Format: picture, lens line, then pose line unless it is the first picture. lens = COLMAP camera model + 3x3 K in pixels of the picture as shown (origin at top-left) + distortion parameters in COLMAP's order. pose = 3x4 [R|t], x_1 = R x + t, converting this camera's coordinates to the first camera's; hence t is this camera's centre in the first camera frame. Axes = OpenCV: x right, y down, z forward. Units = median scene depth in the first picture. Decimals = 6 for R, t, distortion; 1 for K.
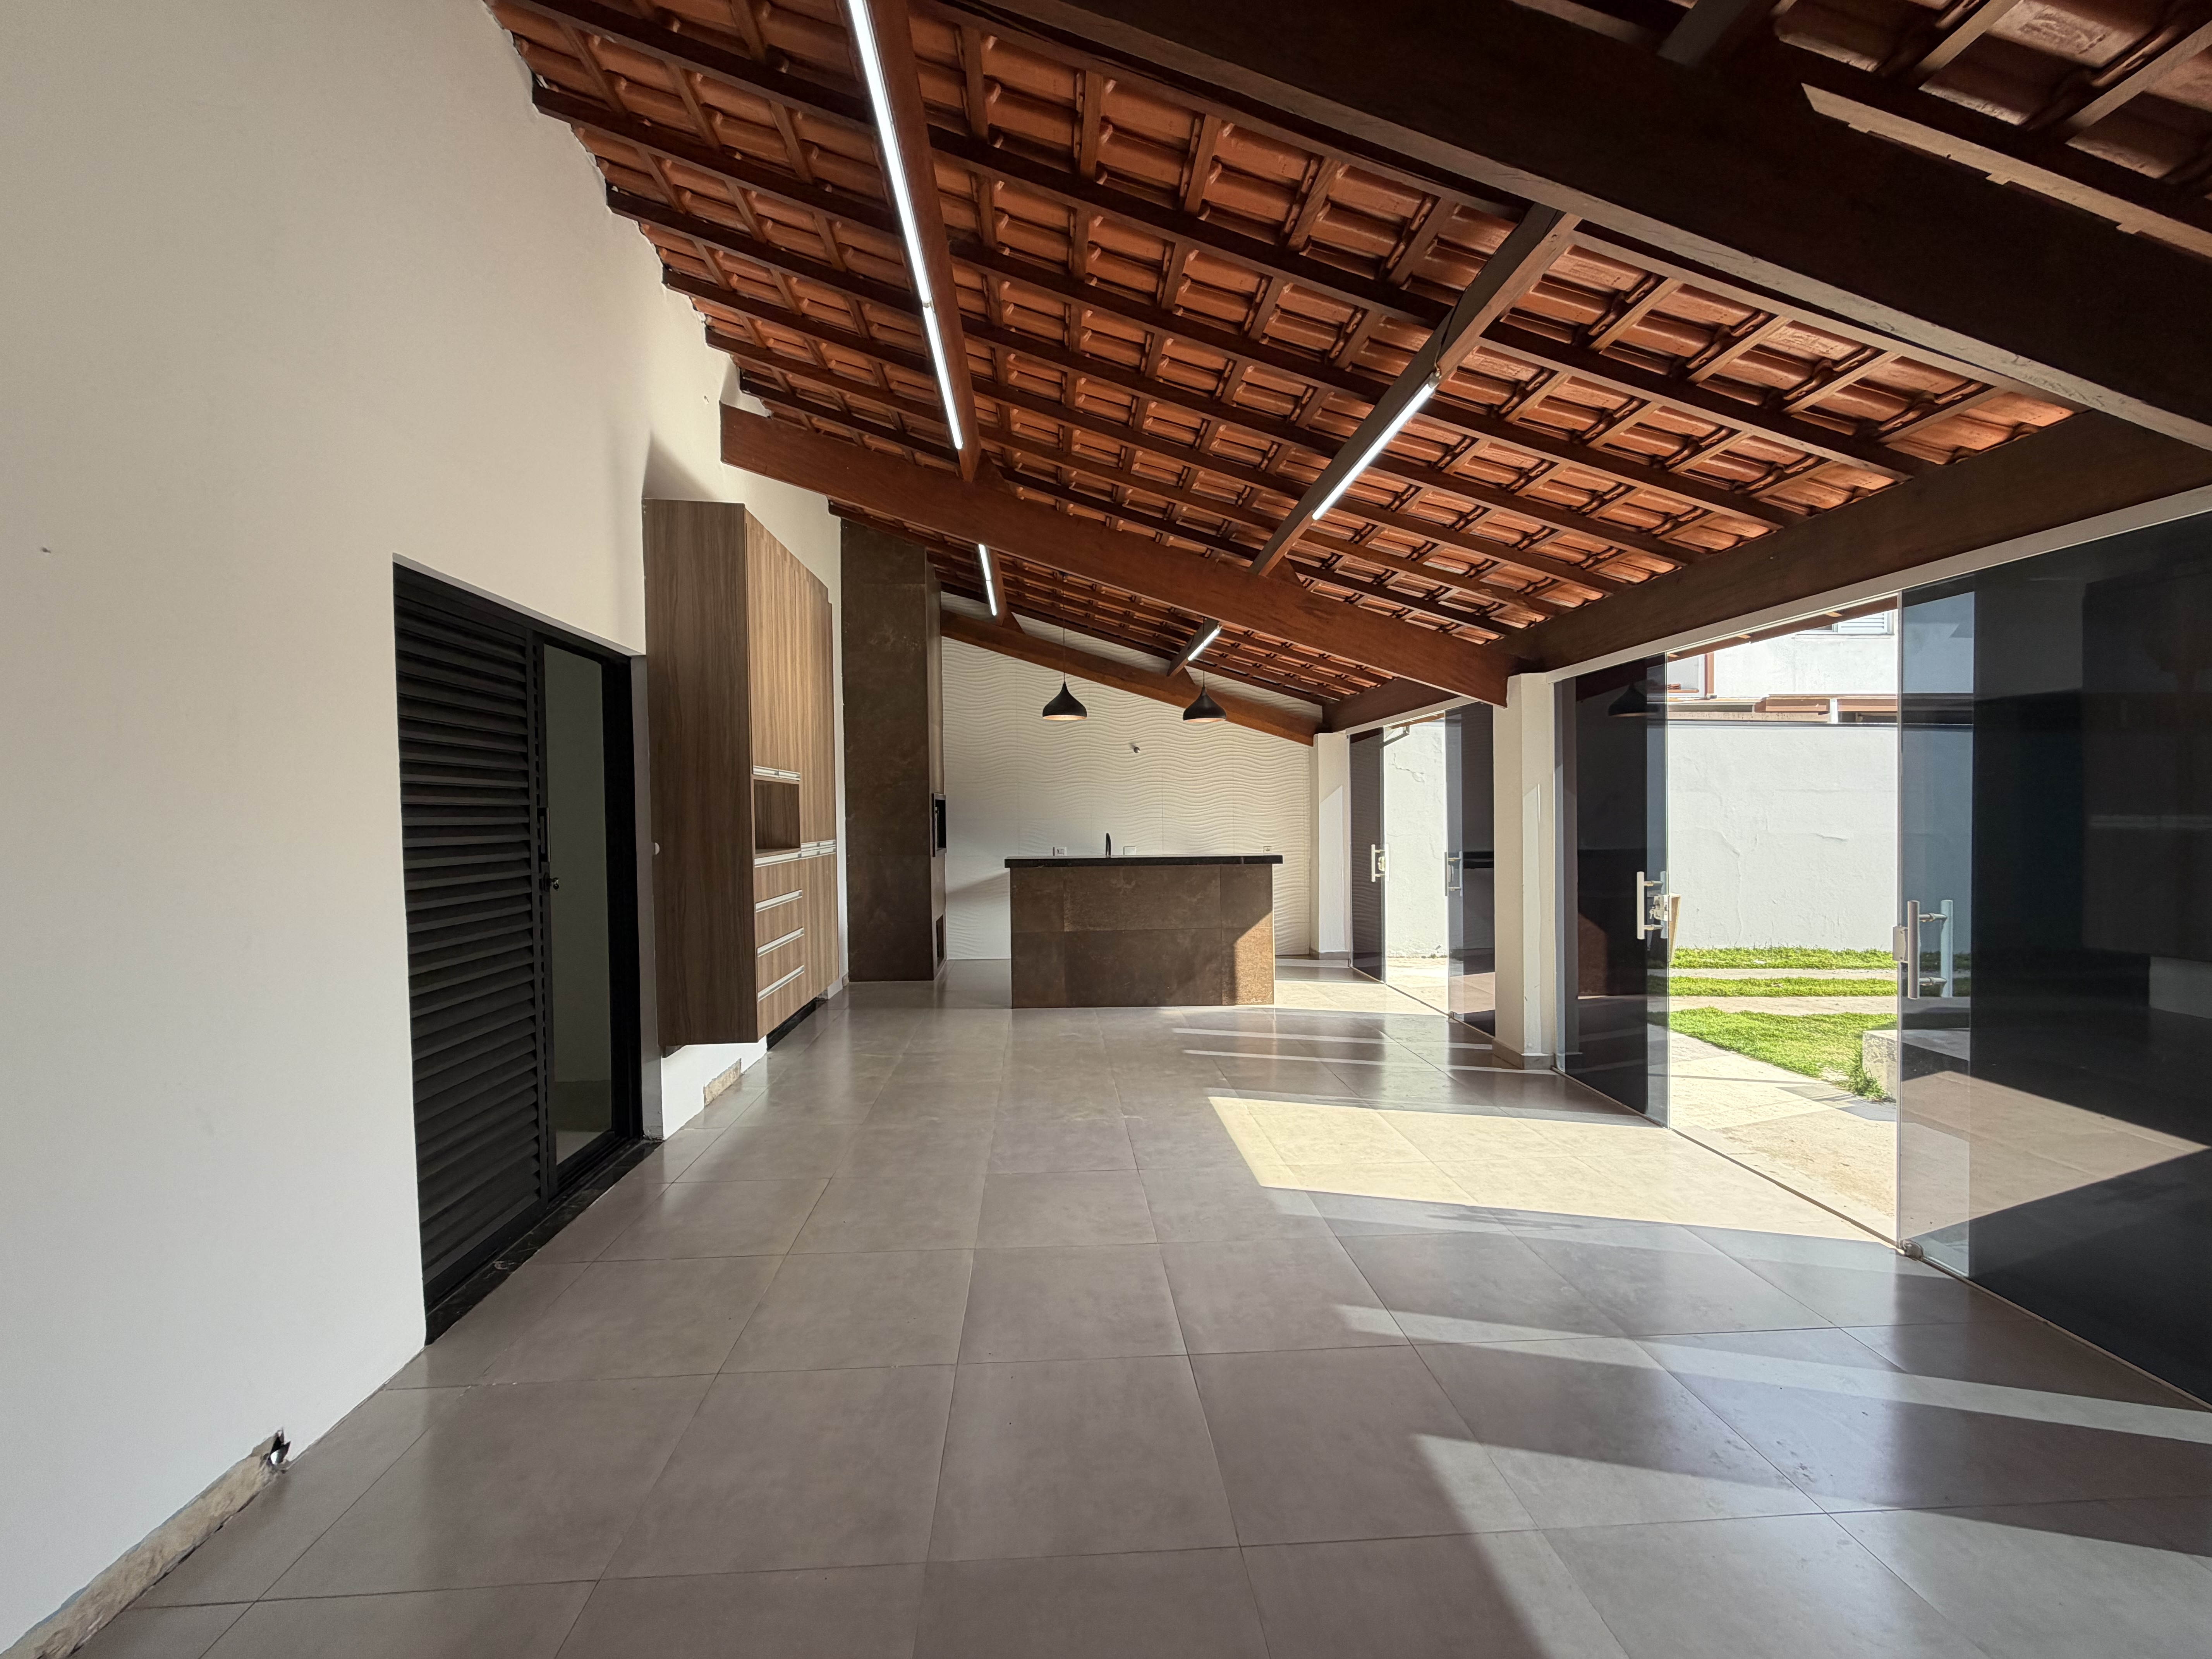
lens RADIAL K [[875.9, 0, 1093.6], [0, 875.9, 830.7], [0, 0, 1]] dist [0.002274, 0.000496]
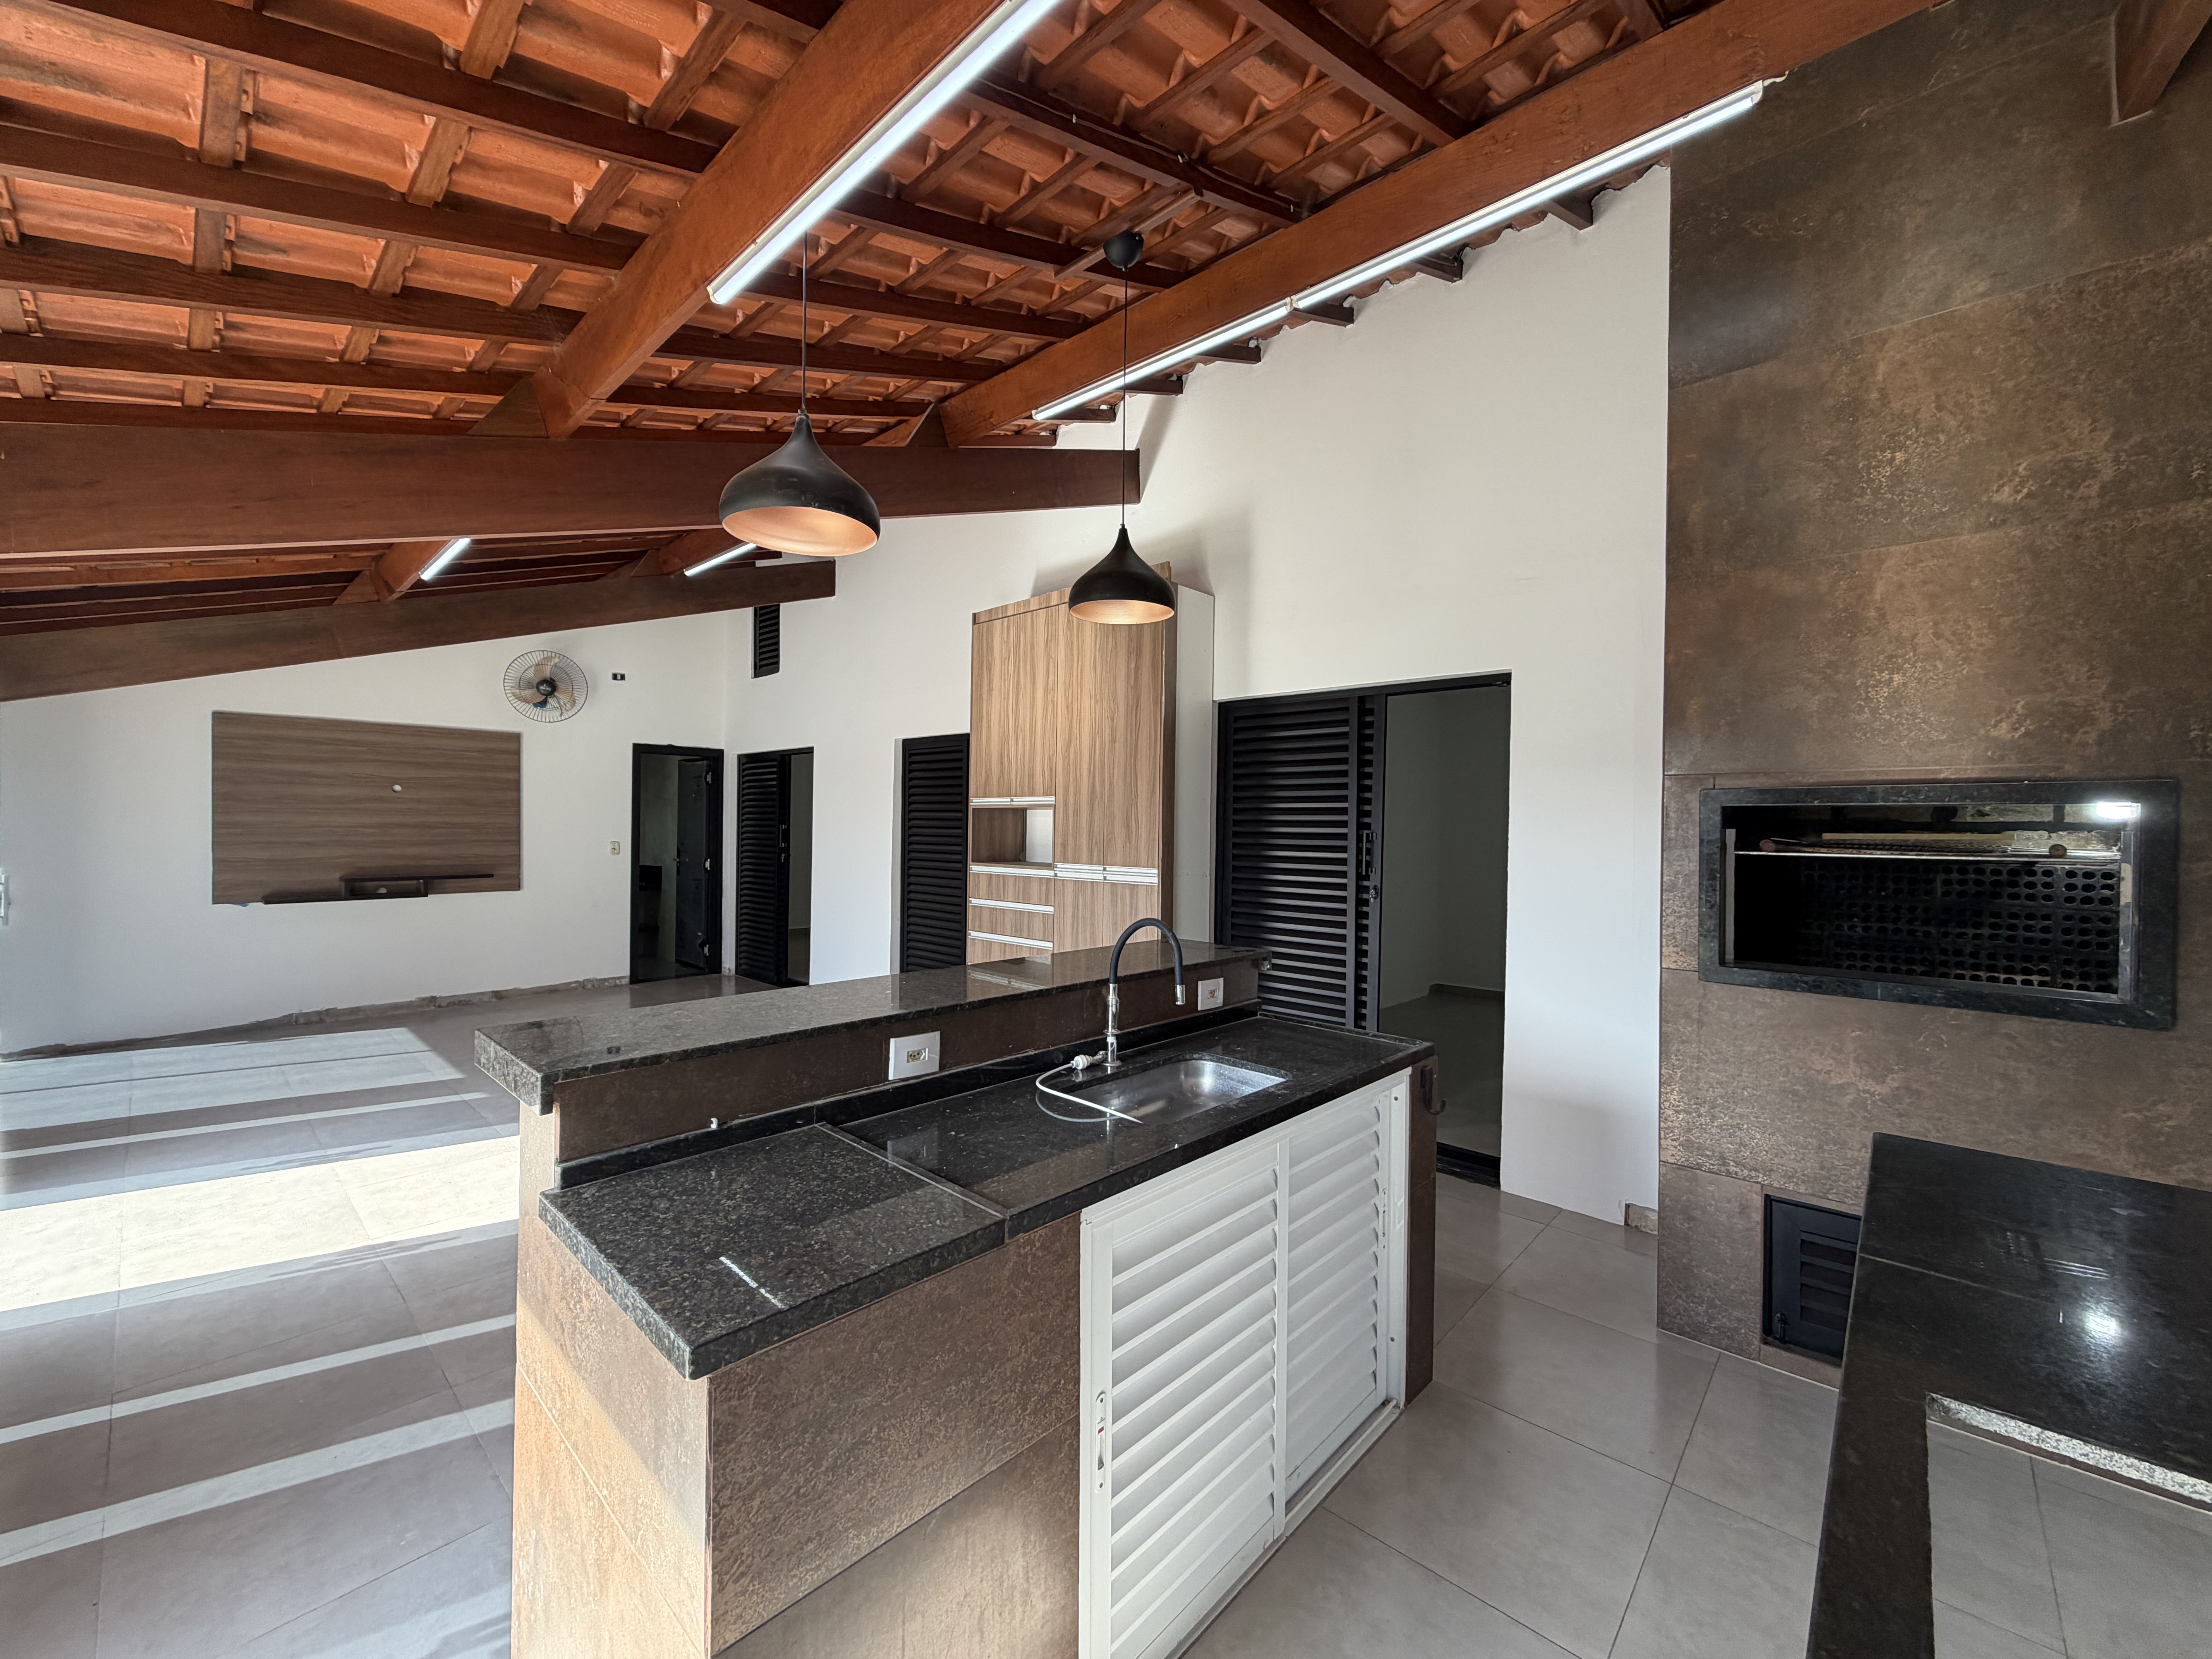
lens RADIAL K [[875.9, 0, 1088.4], [0, 875.9, 826.3], [0, 0, 1]] dist [0.002274, 0.000496]
pose [[-0.719440, 0.002170, -0.694552, 0.373306], [-0.016322, 0.999666, 0.020030, -0.051986], [0.694363, 0.025747, -0.719164, 1.811492]]
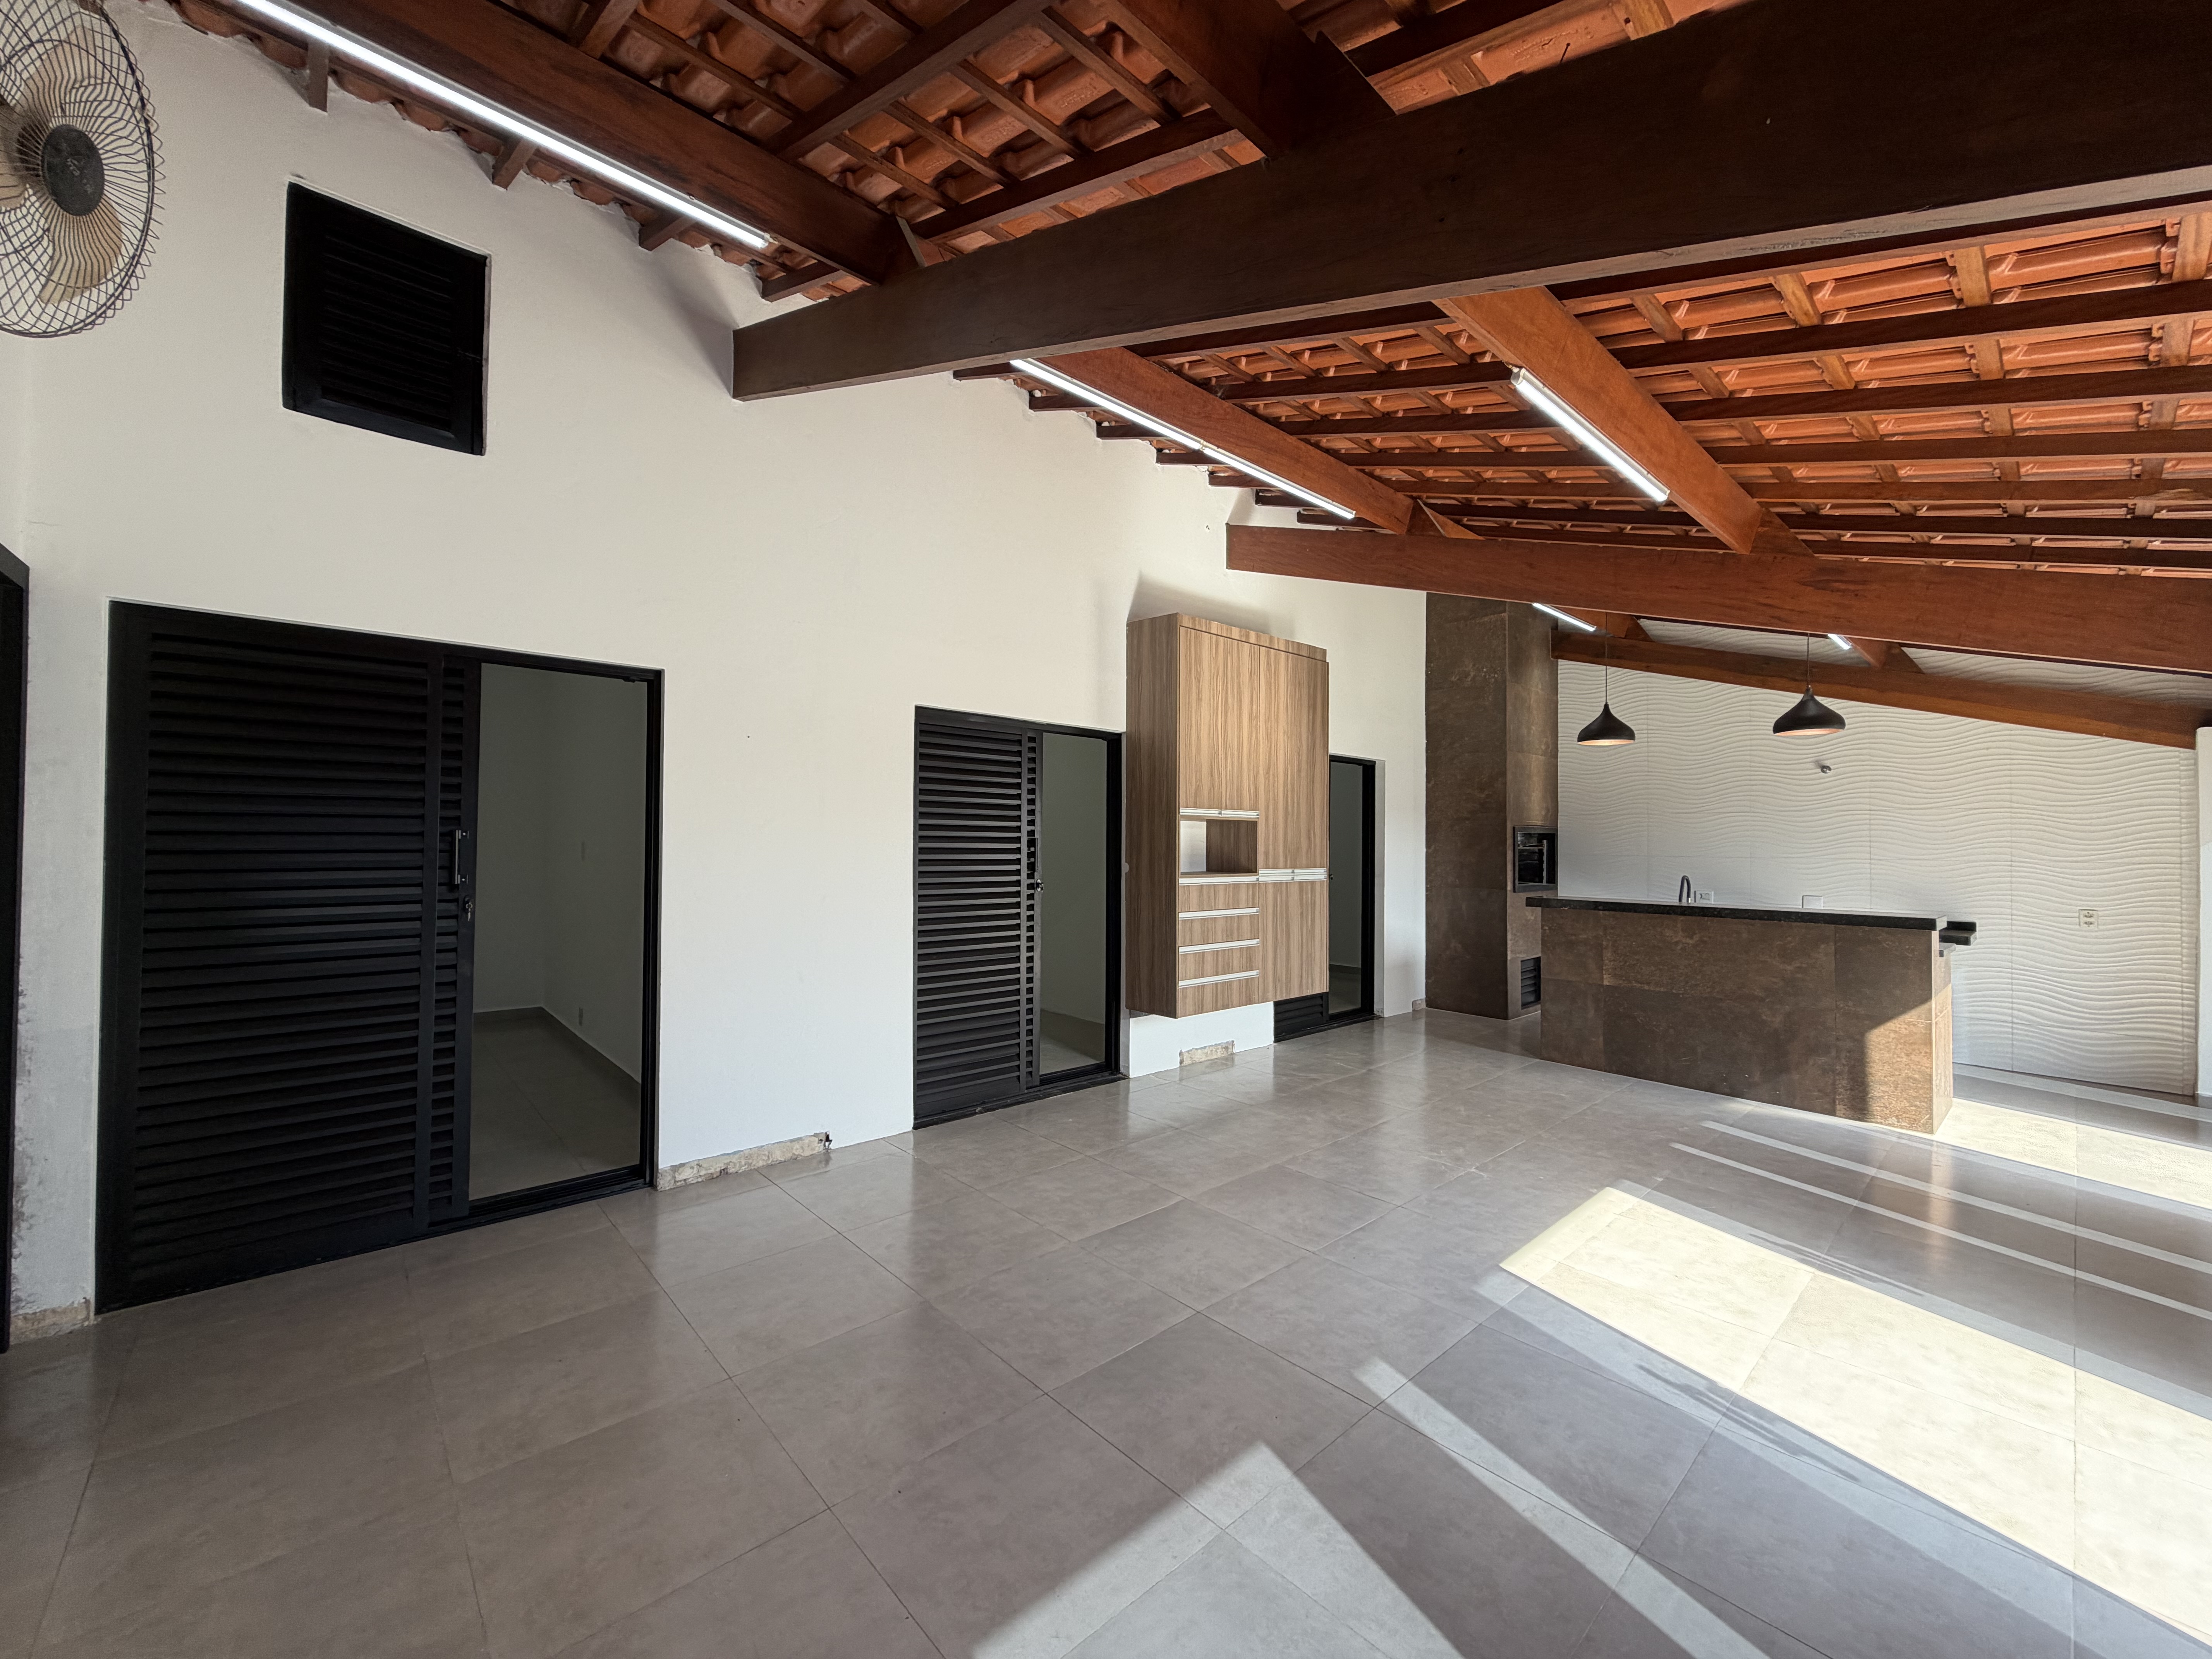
lens RADIAL K [[875.9, 0, 1100.3], [0, 875.9, 830.0], [0, 0, 1]] dist [0.002274, 0.000496]
pose [[0.627391, 0.007730, -0.778666, 0.478032], [-0.032095, 0.999358, -0.015939, -0.013799], [0.778043, 0.034991, 0.627236, 0.067880]]
